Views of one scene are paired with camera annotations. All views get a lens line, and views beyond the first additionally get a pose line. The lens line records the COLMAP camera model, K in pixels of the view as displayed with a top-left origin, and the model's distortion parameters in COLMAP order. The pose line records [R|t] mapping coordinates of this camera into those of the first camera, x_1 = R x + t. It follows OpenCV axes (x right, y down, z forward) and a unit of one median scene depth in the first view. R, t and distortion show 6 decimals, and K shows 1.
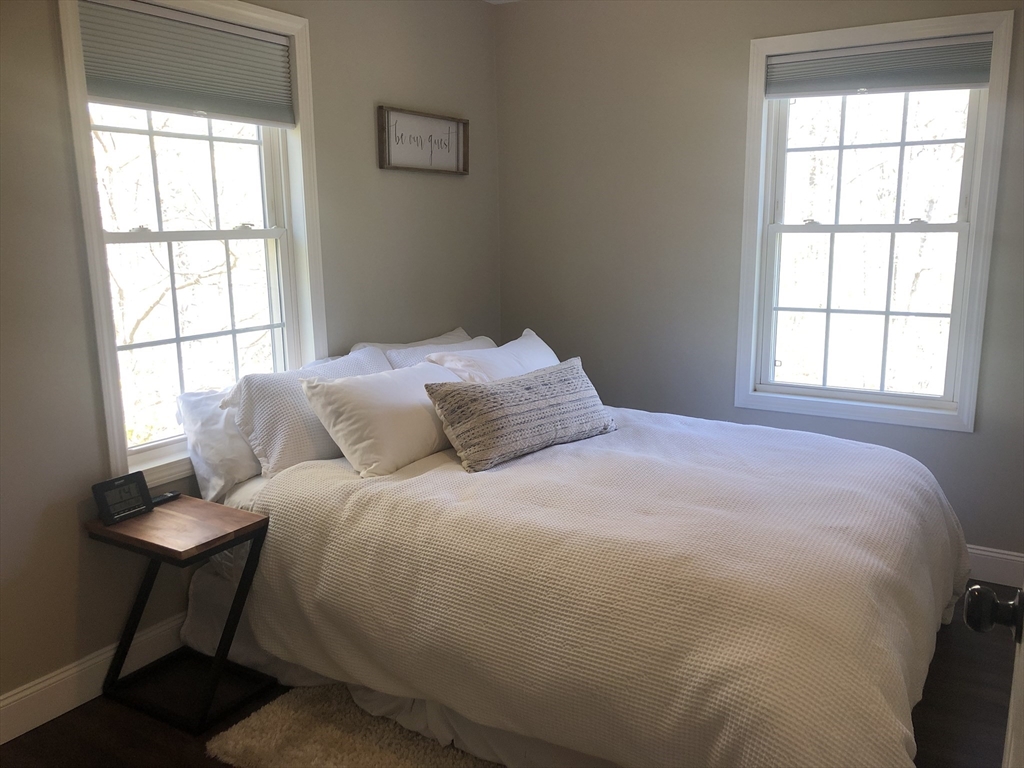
lens RADIAL K [[841.1, 0, 520.0], [0, 841.1, 382.7], [0, 0, 1]] dist [0.025597, -0.029273]
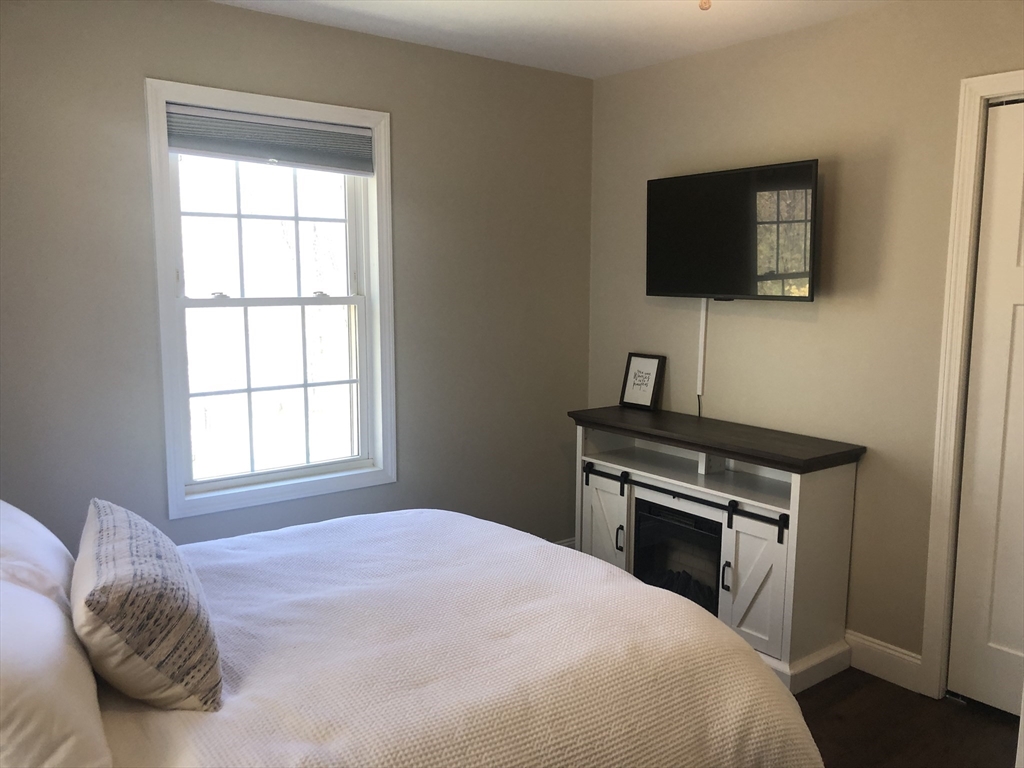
lens RADIAL K [[841.1, 0, 519.3], [0, 841.1, 385.5], [0, 0, 1]] dist [0.025597, -0.029273]
pose [[0.347464, -0.110571, 0.931151, -0.410930], [0.172815, 0.983564, 0.052308, -0.092818], [-0.921631, 0.142742, 0.360861, 0.417403]]
